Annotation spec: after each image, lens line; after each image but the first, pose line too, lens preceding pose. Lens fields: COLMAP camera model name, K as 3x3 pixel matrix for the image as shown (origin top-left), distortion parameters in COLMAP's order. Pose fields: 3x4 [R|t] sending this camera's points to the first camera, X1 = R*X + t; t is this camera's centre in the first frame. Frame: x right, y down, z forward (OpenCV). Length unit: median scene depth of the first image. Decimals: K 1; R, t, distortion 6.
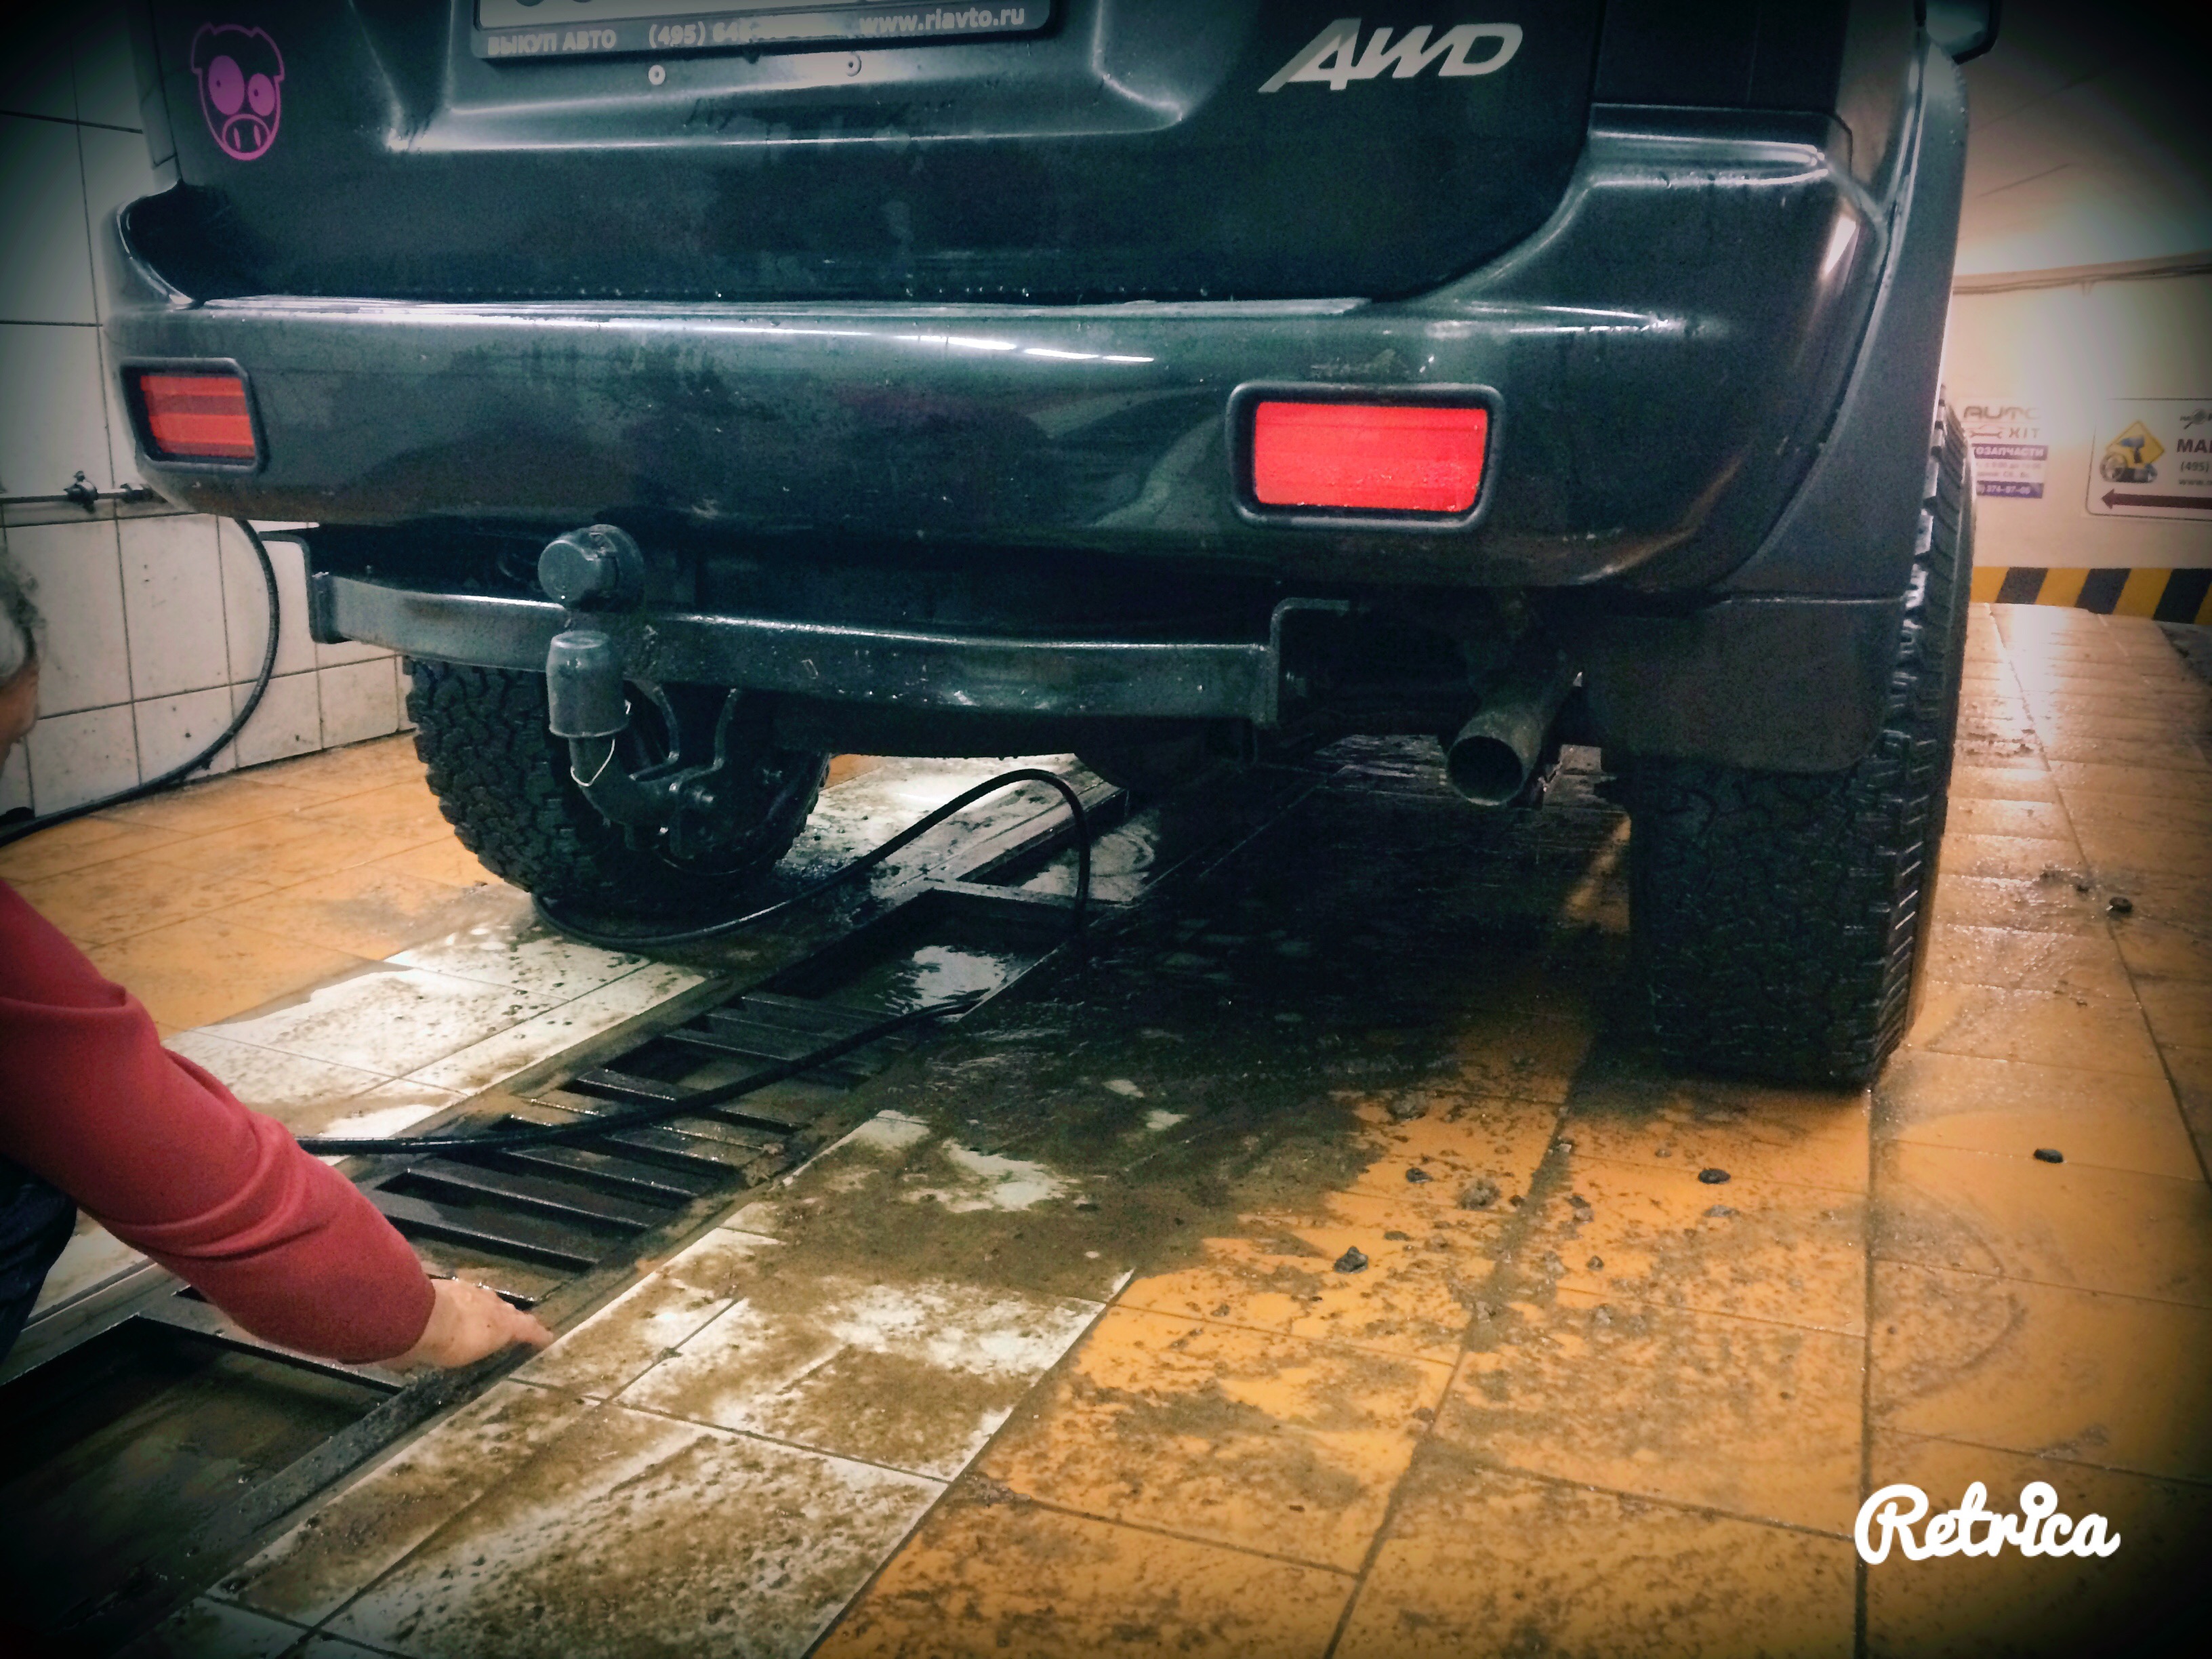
lens RADIAL K [[1878.5, 0, 1072.9], [0, 1878.5, 824.2], [0, 0, 1]] dist [0.086088, -0.107298]
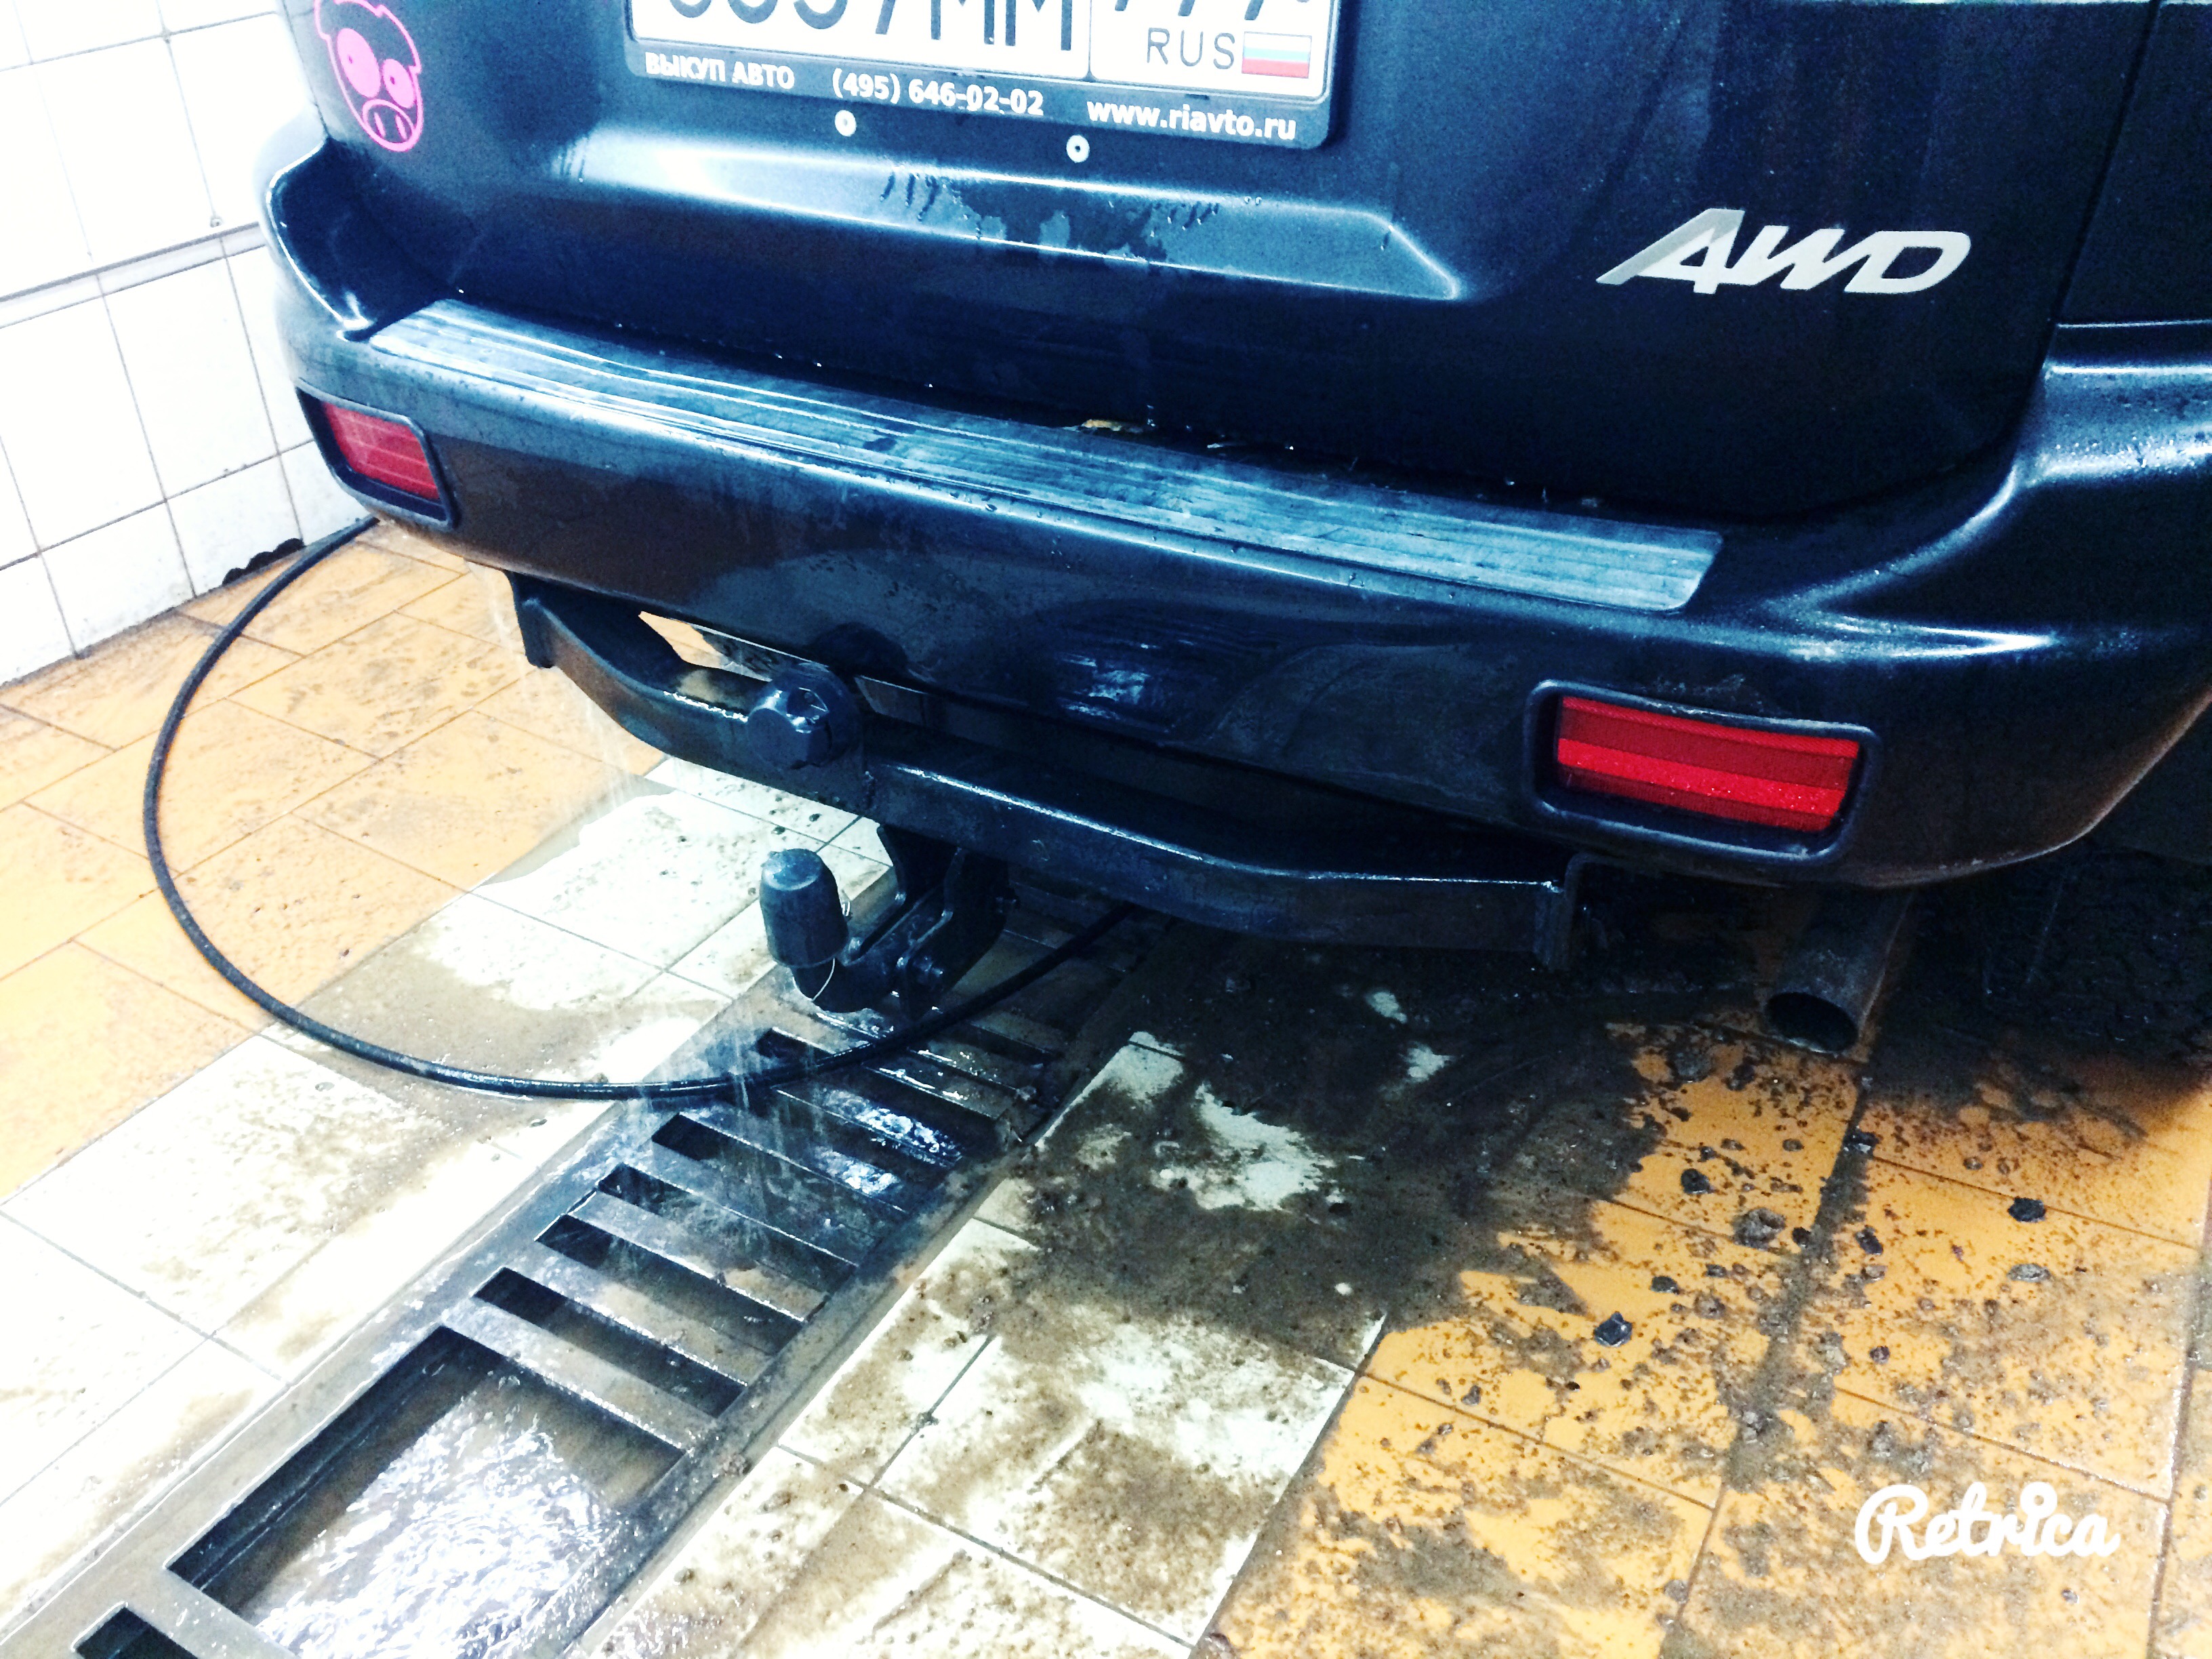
lens RADIAL K [[1878.5, 0, 1072.9], [0, 1878.5, 824.2], [0, 0, 1]] dist [0.086088, -0.107298]
pose [[0.989513, 0.031376, -0.140998, 0.002426], [0.017153, 0.943692, 0.330381, -0.360365], [0.143425, -0.329335, 0.933257, 0.147109]]
